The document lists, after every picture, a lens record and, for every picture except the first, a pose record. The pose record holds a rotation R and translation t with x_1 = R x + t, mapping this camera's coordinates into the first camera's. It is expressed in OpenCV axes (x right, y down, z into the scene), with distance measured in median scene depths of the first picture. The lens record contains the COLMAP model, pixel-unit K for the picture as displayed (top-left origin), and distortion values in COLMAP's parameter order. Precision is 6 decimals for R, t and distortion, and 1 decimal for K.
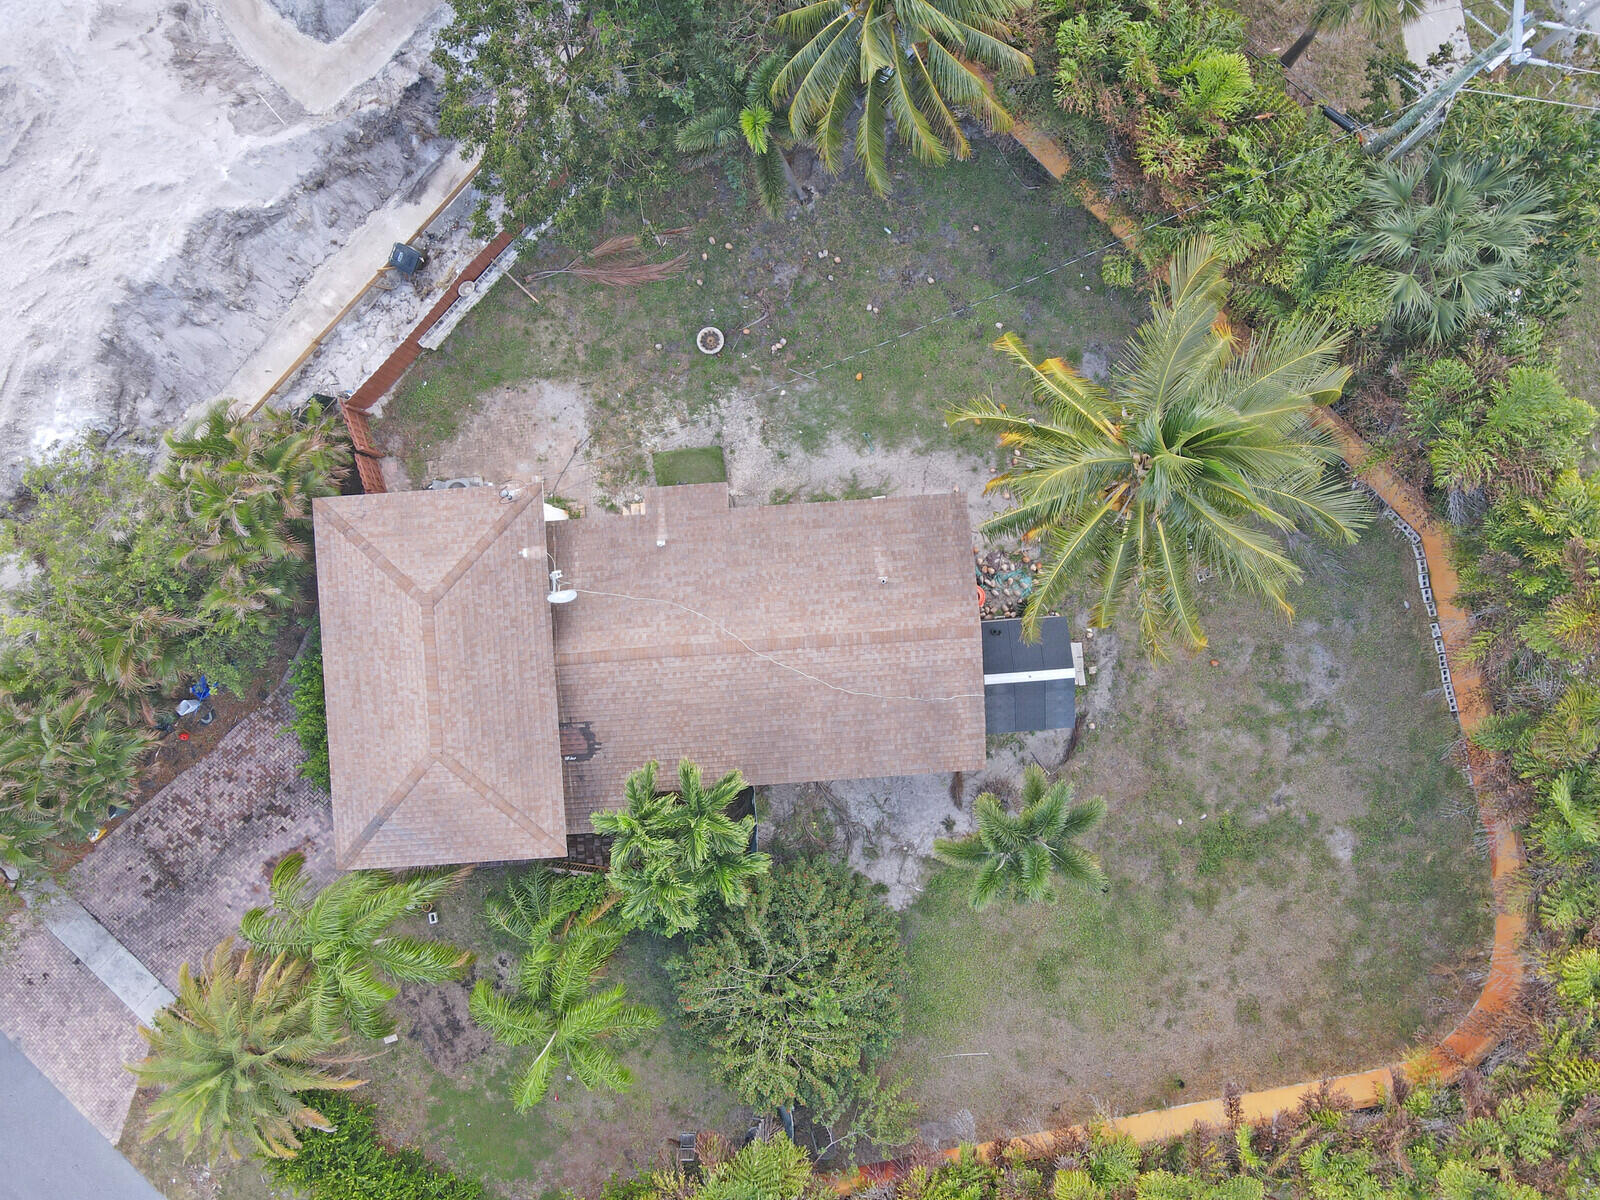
lens RADIAL K [[1178.9, 0, 800.0], [0, 1178.9, 600.0], [0, 0, 1]] dist [-0.022825, 0.065150]
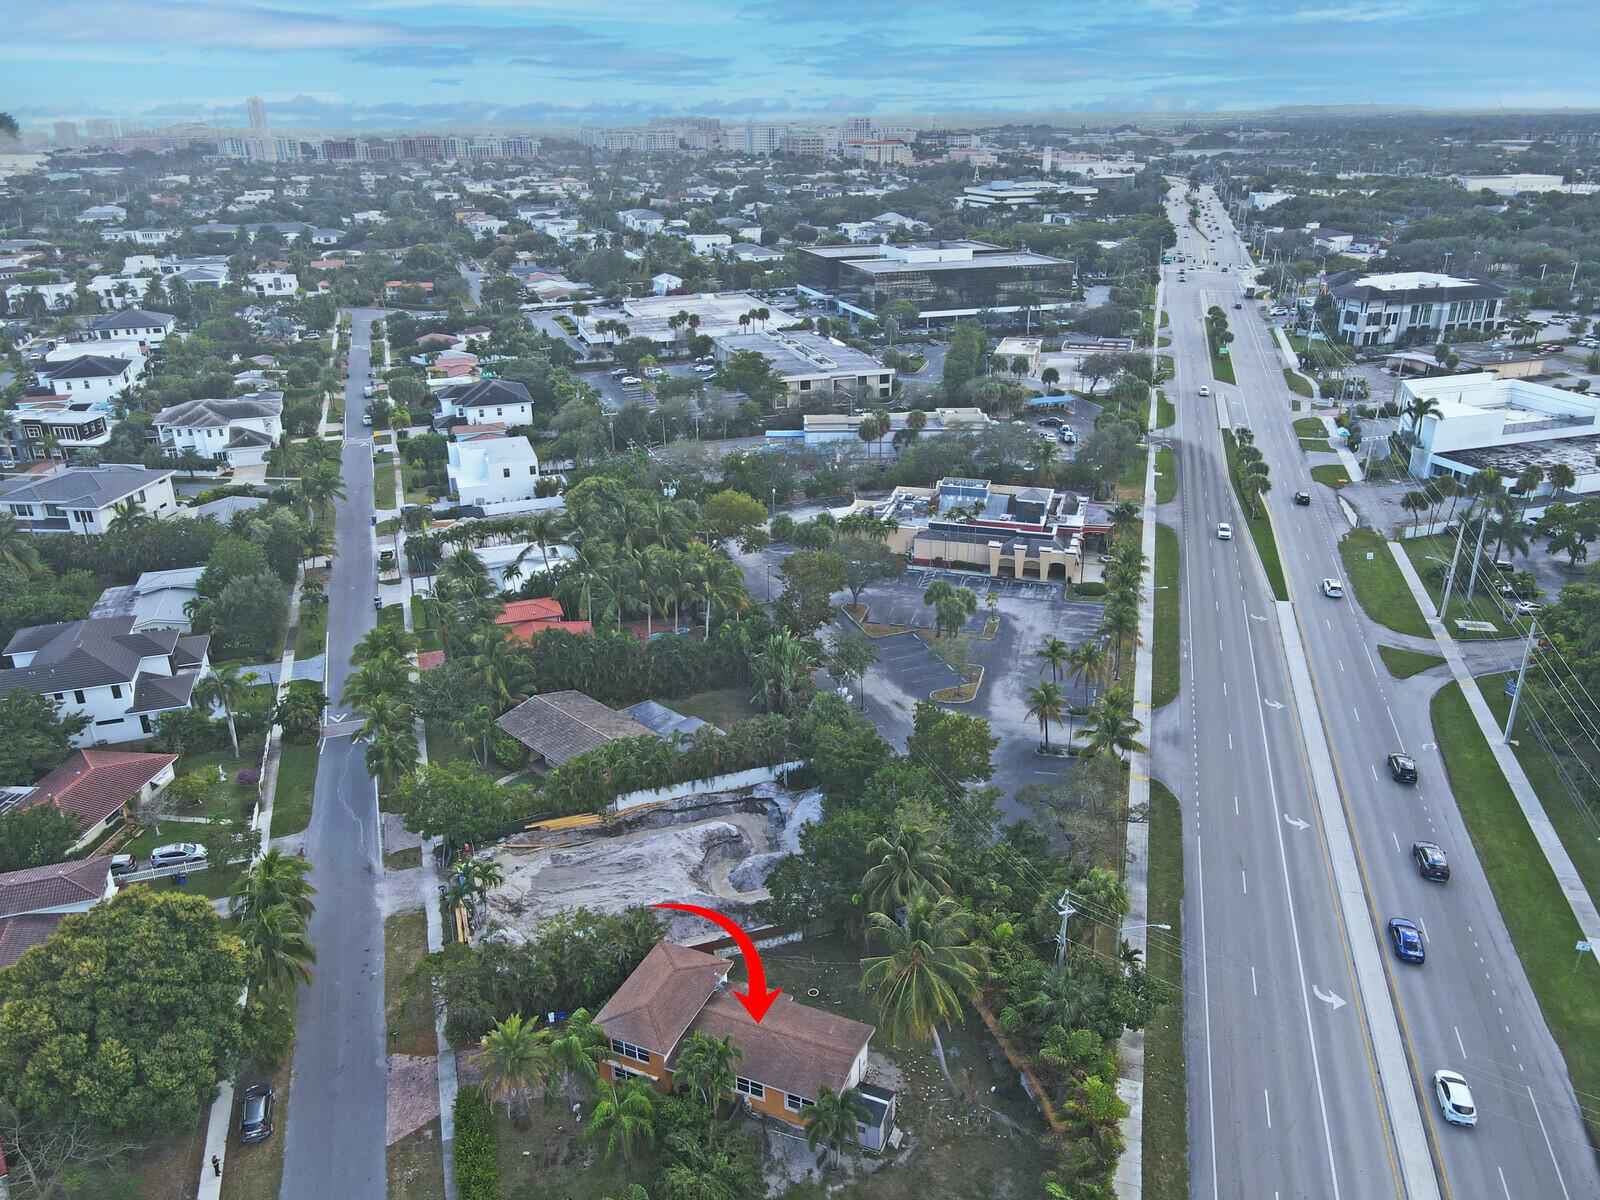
lens RADIAL K [[1178.9, 0, 800.0], [0, 1178.9, 600.0], [0, 0, 1]] dist [-0.022825, 0.065150]
pose [[0.886551, 0.187087, -0.423115, 0.797718], [-0.462596, 0.347169, -0.815769, 1.537337], [-0.005727, 0.918952, 0.394329, -0.742921]]
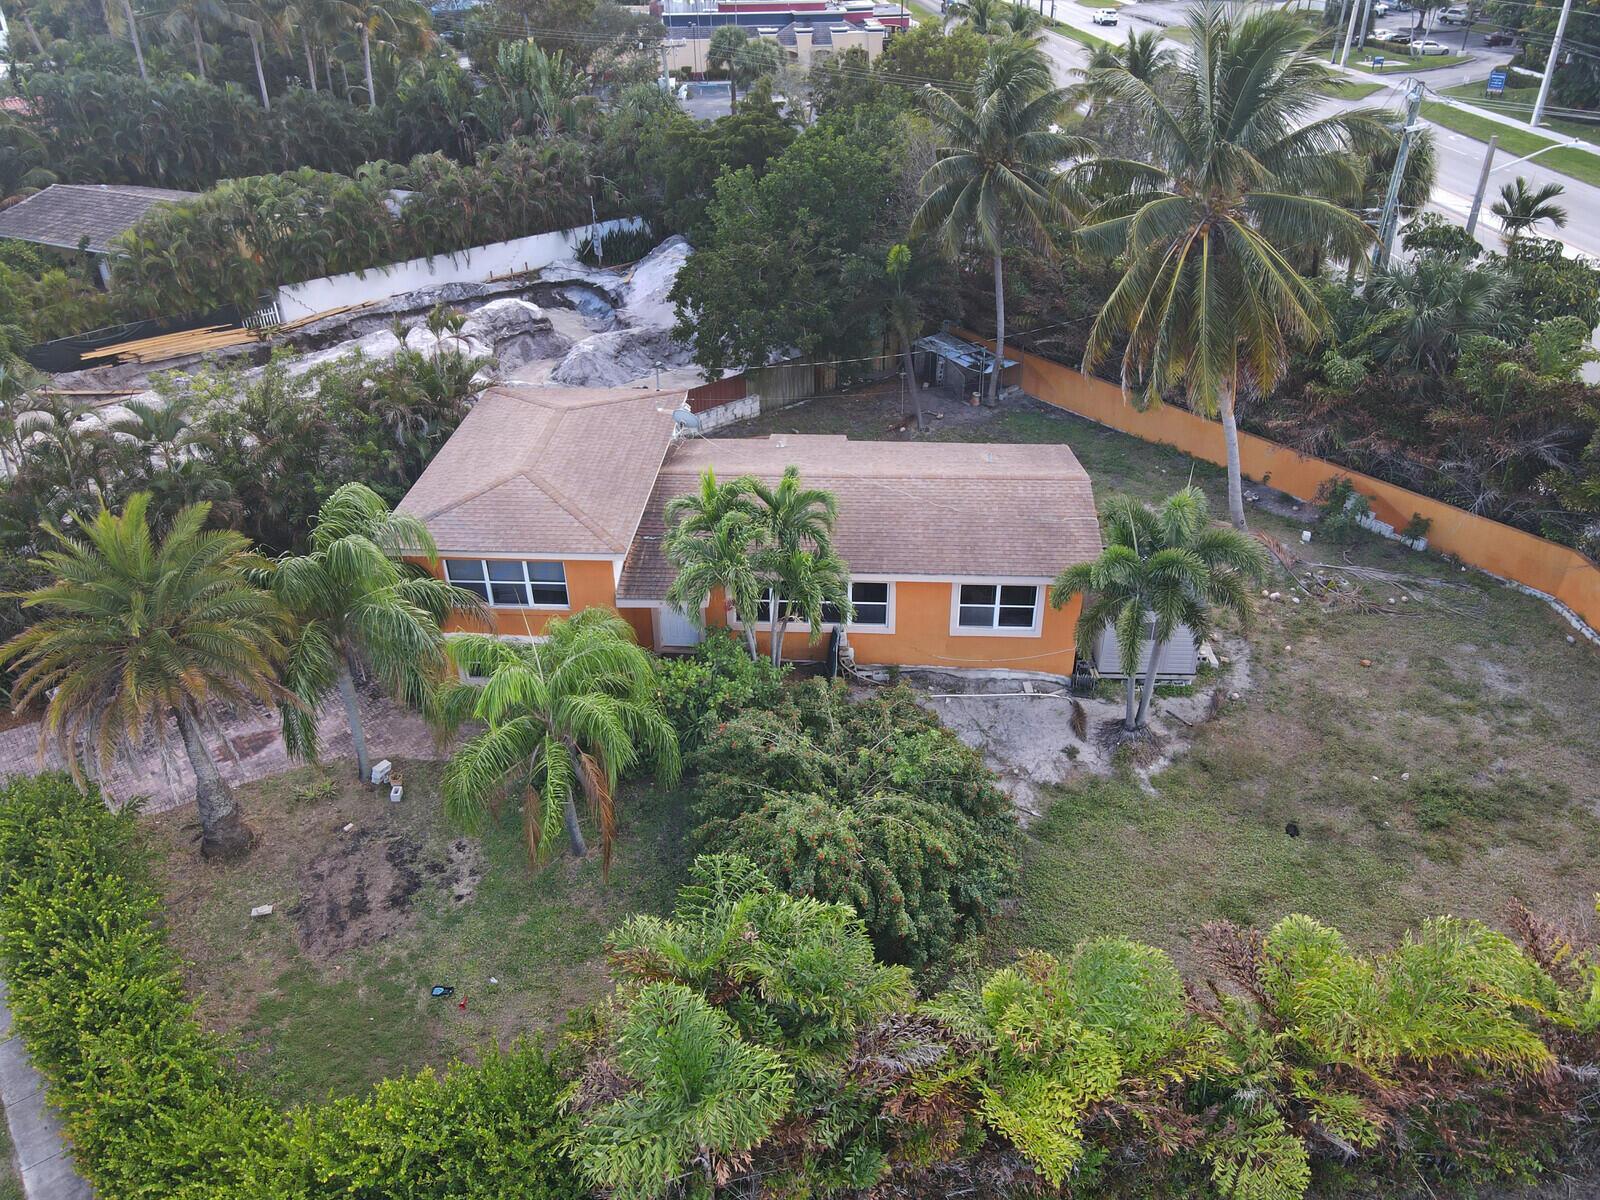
lens RADIAL K [[1178.9, 0, 800.0], [0, 1178.9, 600.0], [0, 0, 1]] dist [-0.022825, 0.065150]
pose [[0.991322, 0.072701, -0.109522, 0.024661], [-0.131410, 0.526117, -0.840198, 0.824749], [-0.003461, 0.847299, 0.531105, 0.490630]]
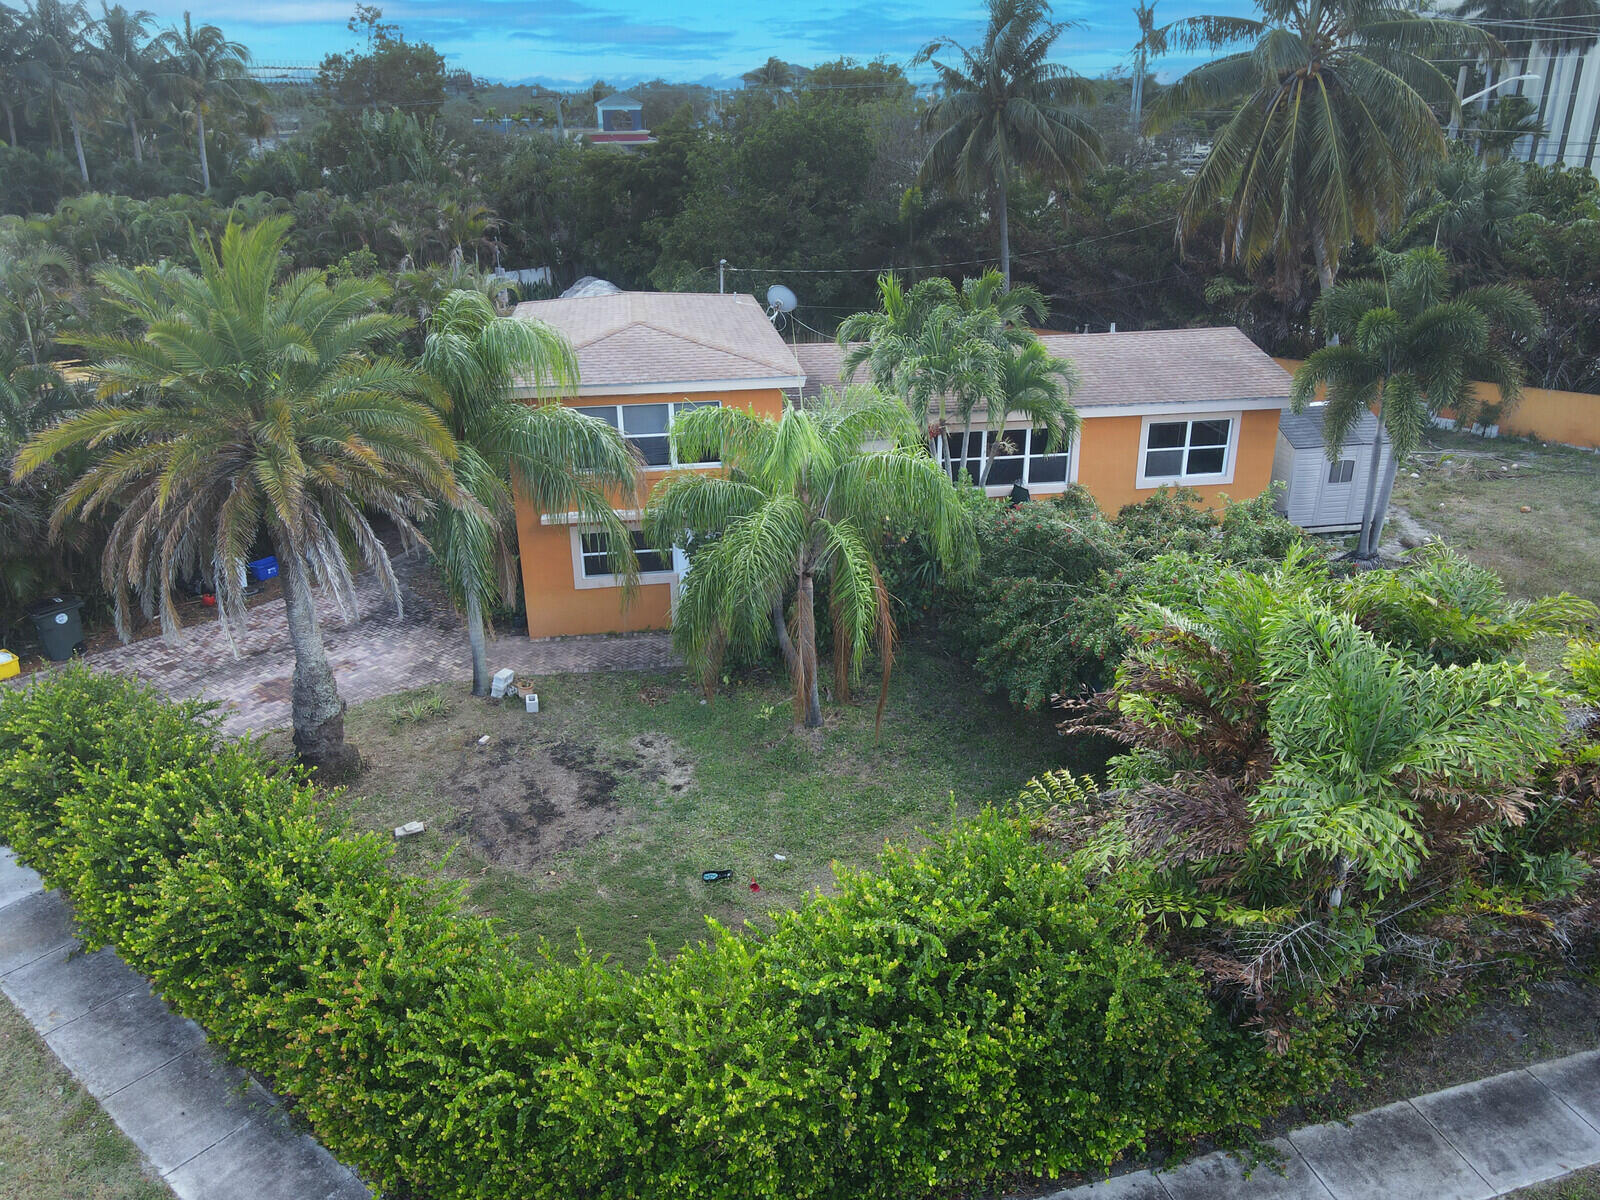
lens RADIAL K [[1178.9, 0, 800.0], [0, 1178.9, 600.0], [0, 0, 1]] dist [-0.022825, 0.065150]
pose [[0.997394, -0.023391, 0.068253, -0.220819], [0.071948, 0.393132, -0.916663, 0.806664], [-0.005391, 0.919185, 0.393790, 0.731923]]
